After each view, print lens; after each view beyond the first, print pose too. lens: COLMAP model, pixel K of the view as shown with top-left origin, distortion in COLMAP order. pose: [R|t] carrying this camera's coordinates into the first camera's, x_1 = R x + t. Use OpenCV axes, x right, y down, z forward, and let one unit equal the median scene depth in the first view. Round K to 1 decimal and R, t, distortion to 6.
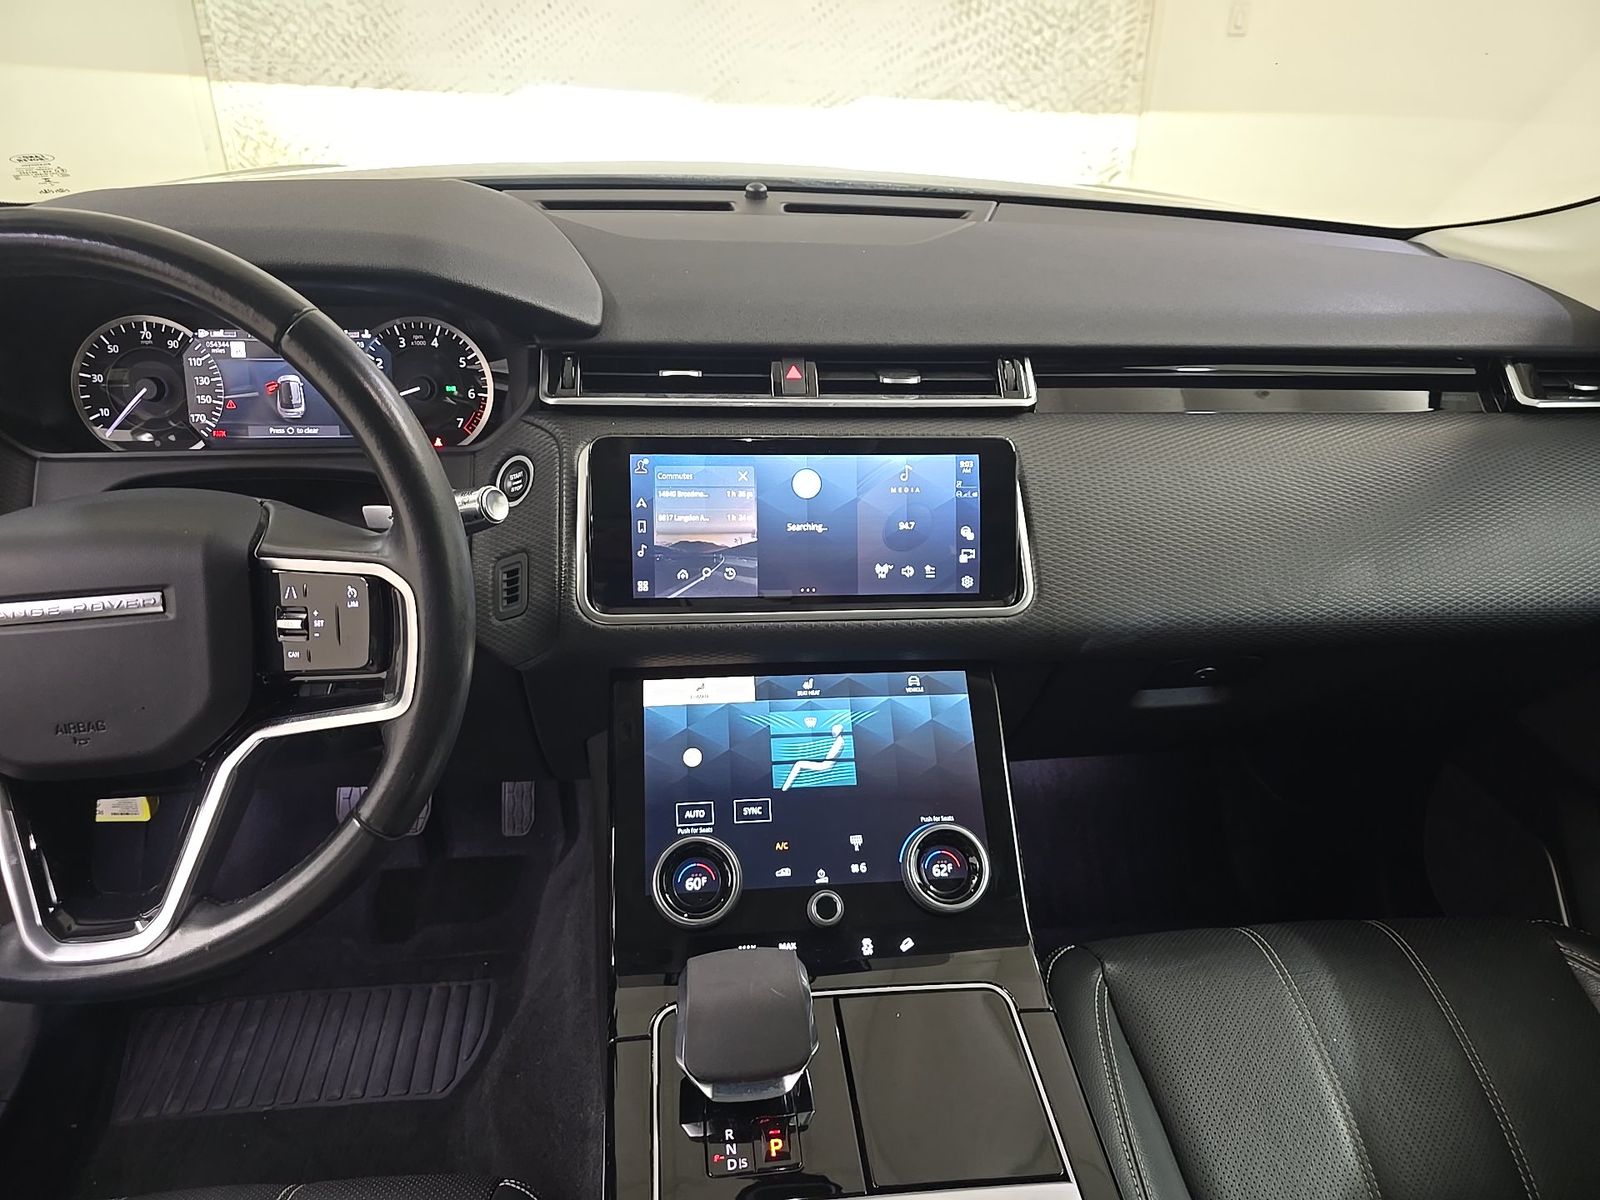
lens RADIAL K [[1066.0, 0, 813.0], [0, 1066.0, 602.4], [0, 0, 1]] dist [0.028872, -0.029156]
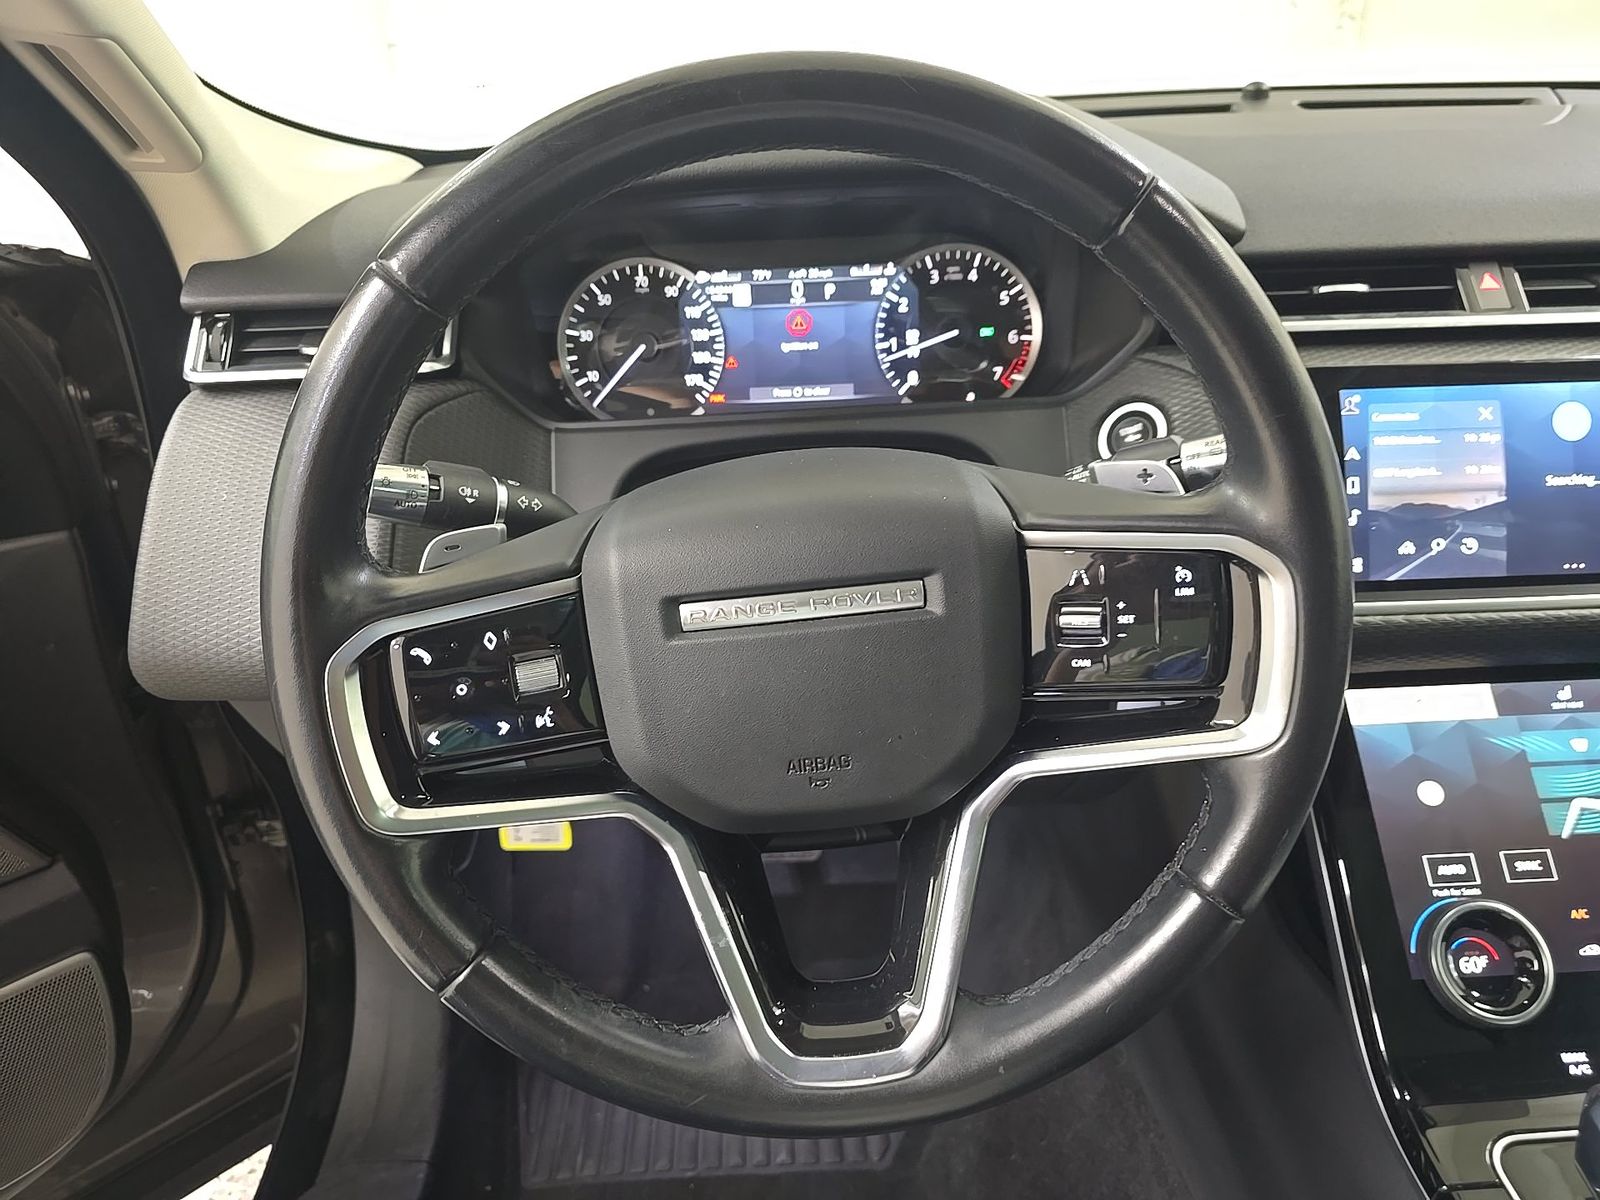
lens RADIAL K [[1066.0, 0, 801.3], [0, 1066.0, 608.8], [0, 0, 1]] dist [0.028872, -0.029156]
pose [[0.993734, -0.017584, -0.110379, -0.450328], [0.018507, 0.999802, 0.007345, 0.002781], [0.110228, -0.009342, 0.993862, 0.199396]]
